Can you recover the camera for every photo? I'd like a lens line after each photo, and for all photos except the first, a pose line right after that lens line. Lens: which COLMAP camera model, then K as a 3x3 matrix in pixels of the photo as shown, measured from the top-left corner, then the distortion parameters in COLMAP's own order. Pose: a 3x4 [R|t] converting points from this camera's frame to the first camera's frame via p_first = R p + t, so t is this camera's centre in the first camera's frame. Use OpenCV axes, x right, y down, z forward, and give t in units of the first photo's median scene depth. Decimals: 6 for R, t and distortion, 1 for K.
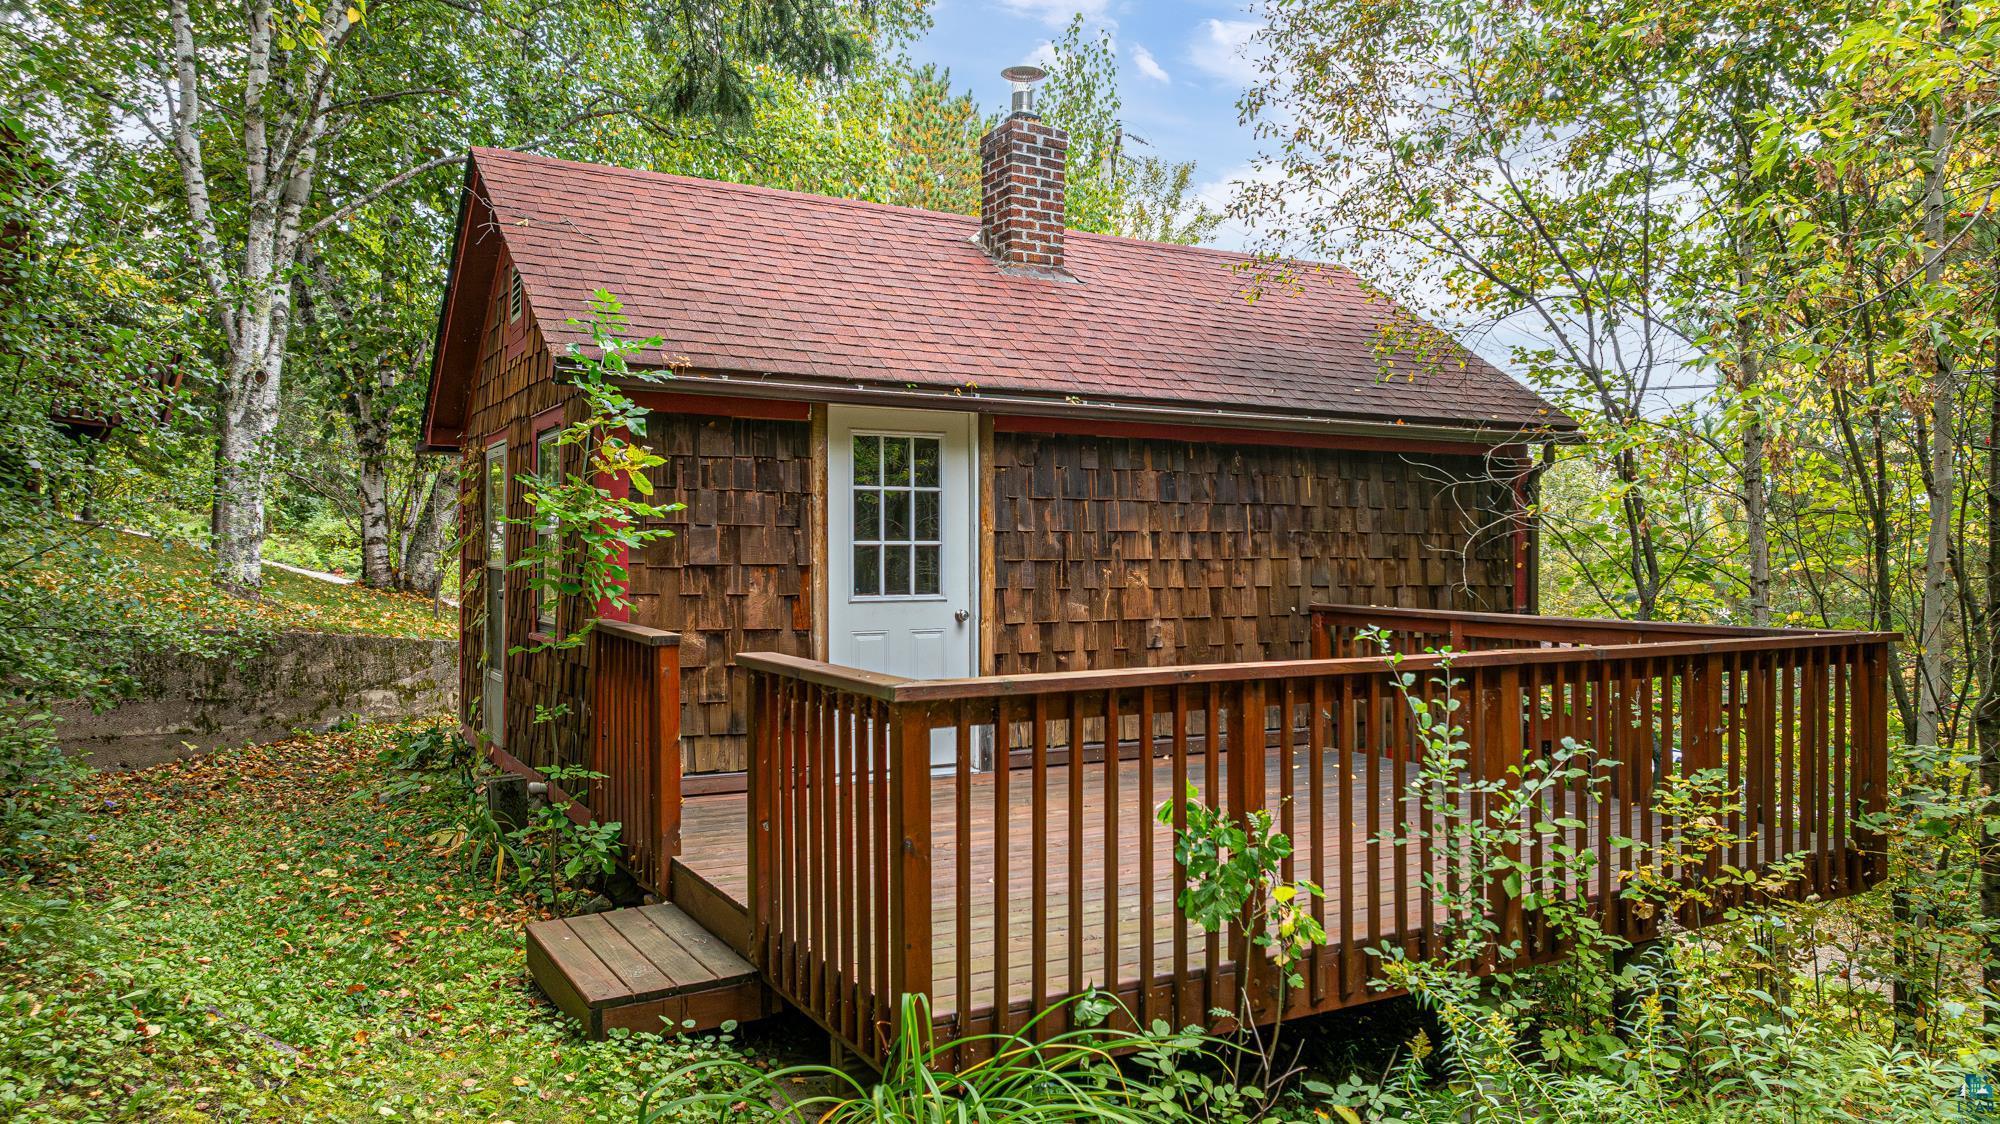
lens RADIAL K [[1409.2, 0, 1000.0], [0, 1409.2, 562.0], [0, 0, 1]] dist [-0.050820, -0.000887]
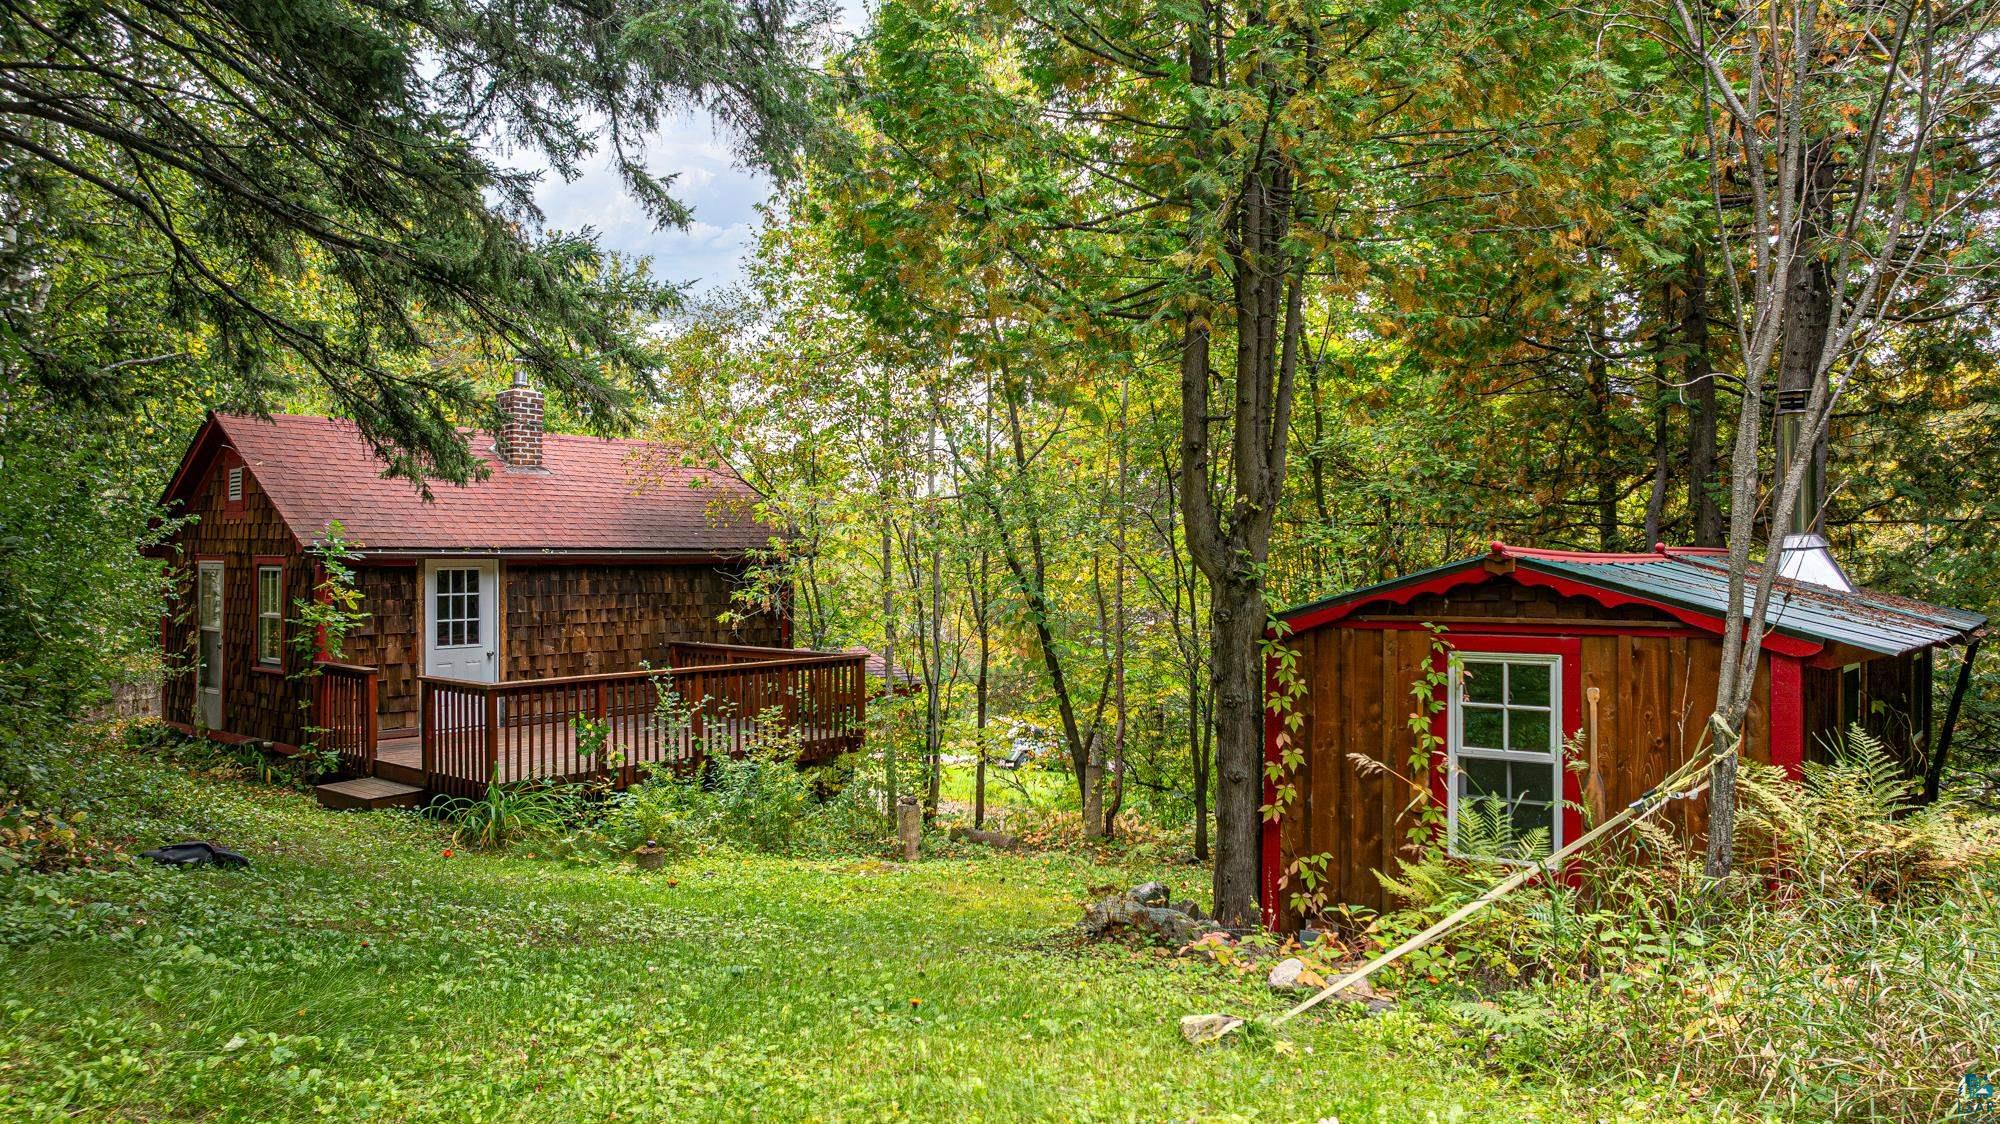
lens RADIAL K [[1407.6, 0, 1000.0], [0, 1407.6, 562.0], [0, 0, 1]] dist [-0.001226, -0.003650]
pose [[0.937872, -0.002491, 0.346973, -0.043475], [0.003014, 0.999995, -0.000967, -0.097177], [-0.346969, 0.001953, 0.937875, -1.268461]]
